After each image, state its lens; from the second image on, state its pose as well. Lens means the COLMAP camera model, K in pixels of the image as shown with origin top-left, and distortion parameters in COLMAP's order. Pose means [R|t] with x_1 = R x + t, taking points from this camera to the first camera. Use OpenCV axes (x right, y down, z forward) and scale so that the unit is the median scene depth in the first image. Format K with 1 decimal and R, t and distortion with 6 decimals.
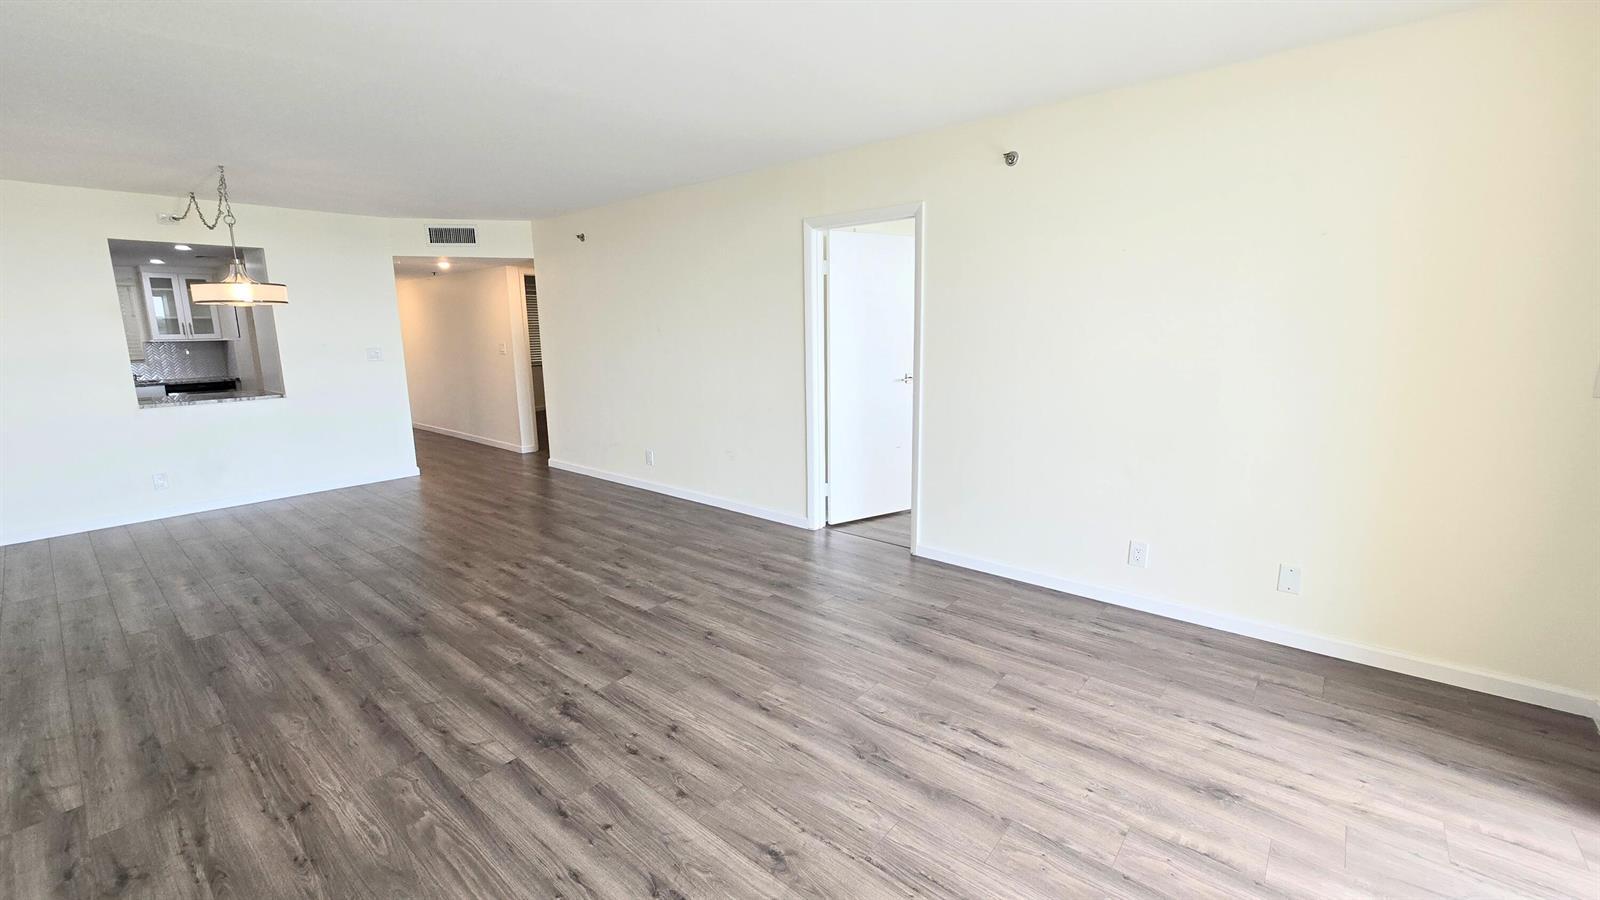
lens RADIAL K [[648.2, 0, 800.3], [0, 648.2, 448.9], [0, 0, 1]] dist [-0.000716, -0.000574]
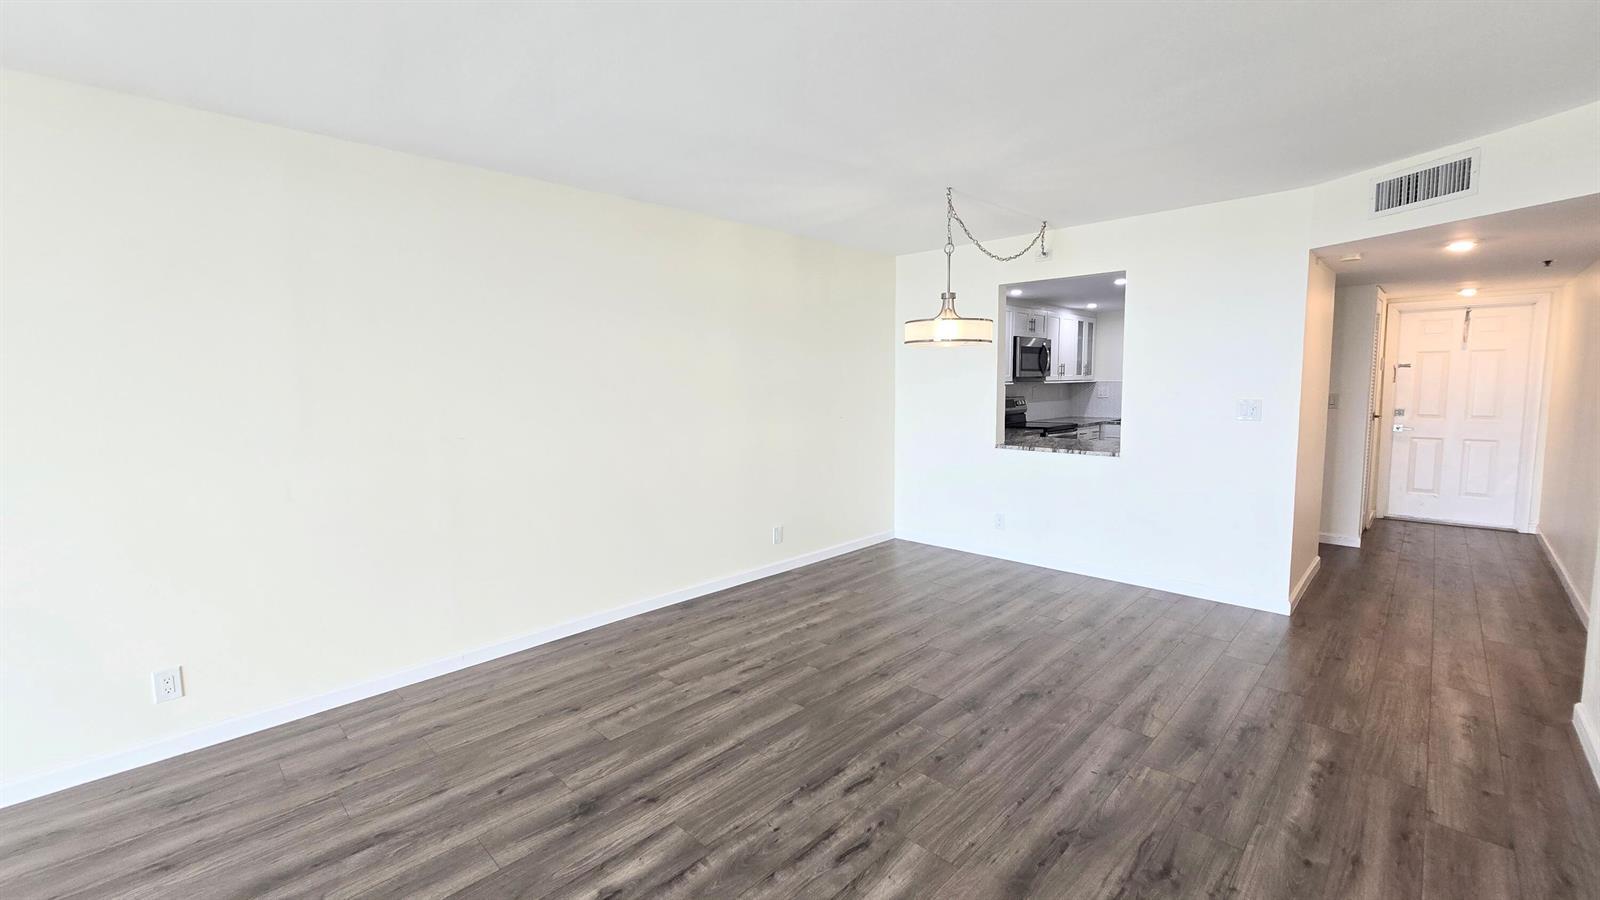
lens RADIAL K [[648.2, 0, 776.7], [0, 648.2, 428.8], [0, 0, 1]] dist [-0.000716, -0.000574]
pose [[-0.087563, 0.089895, -0.992095, 0.034241], [-0.169894, 0.979981, 0.103793, -0.179172], [0.981564, 0.177639, -0.070538, 0.924931]]
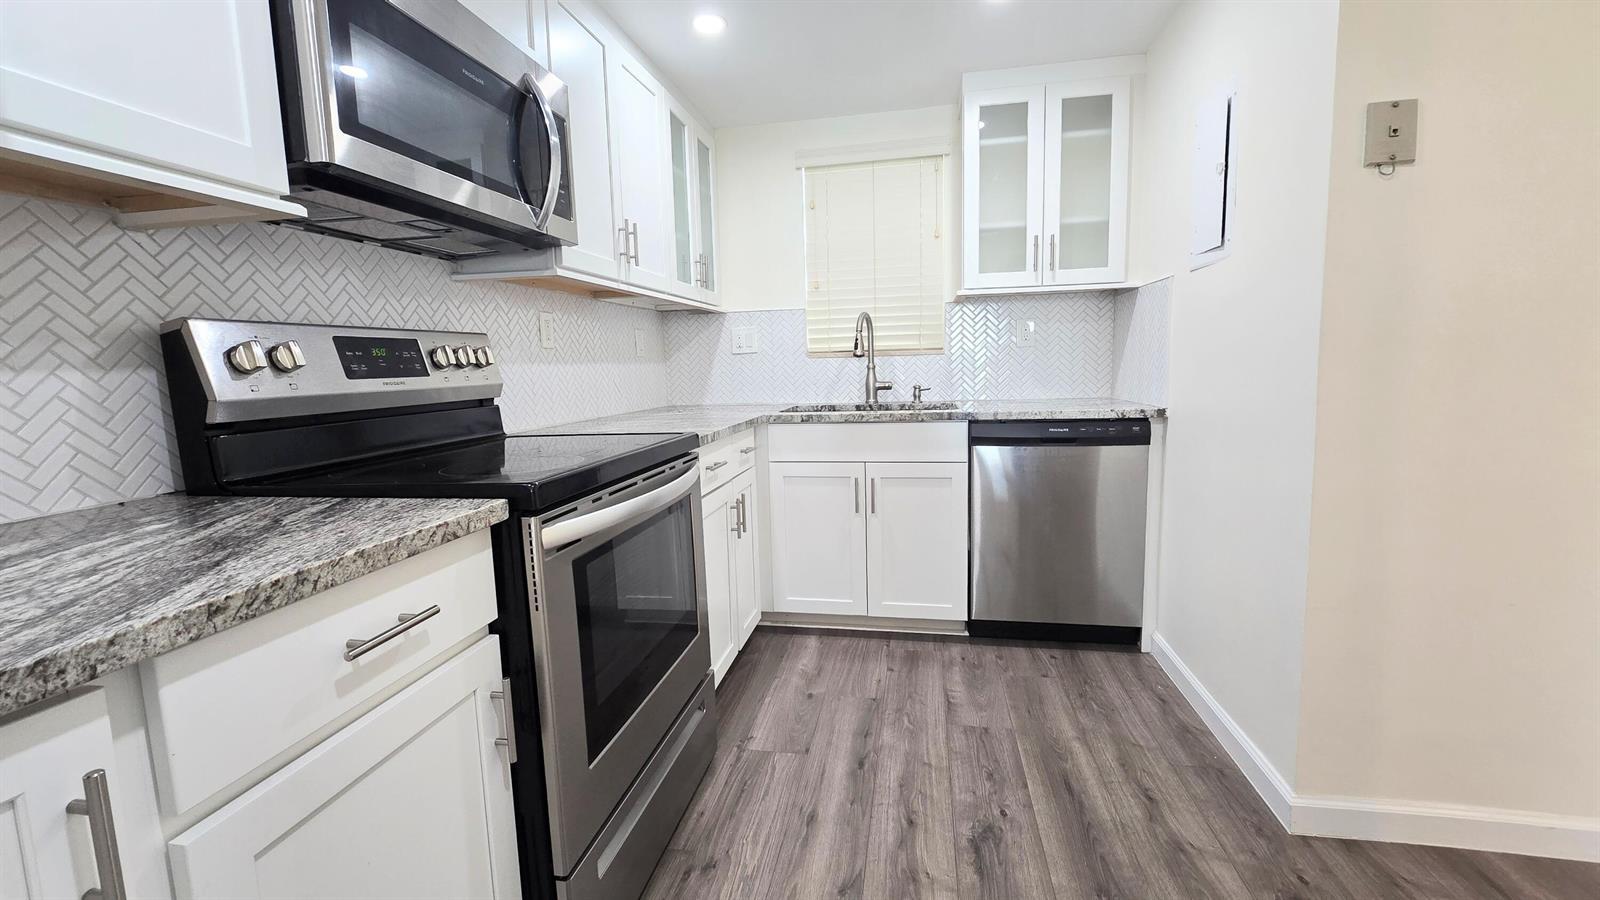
lens RADIAL K [[648.2, 0, 792.3], [0, 648.2, 445.8], [0, 0, 1]] dist [-0.000716, -0.000574]
pose [[0.500247, 0.104871, -0.859508, -1.420664], [-0.135517, 0.989888, 0.041906, -0.167330], [0.855212, 0.095515, 0.509401, 1.449526]]
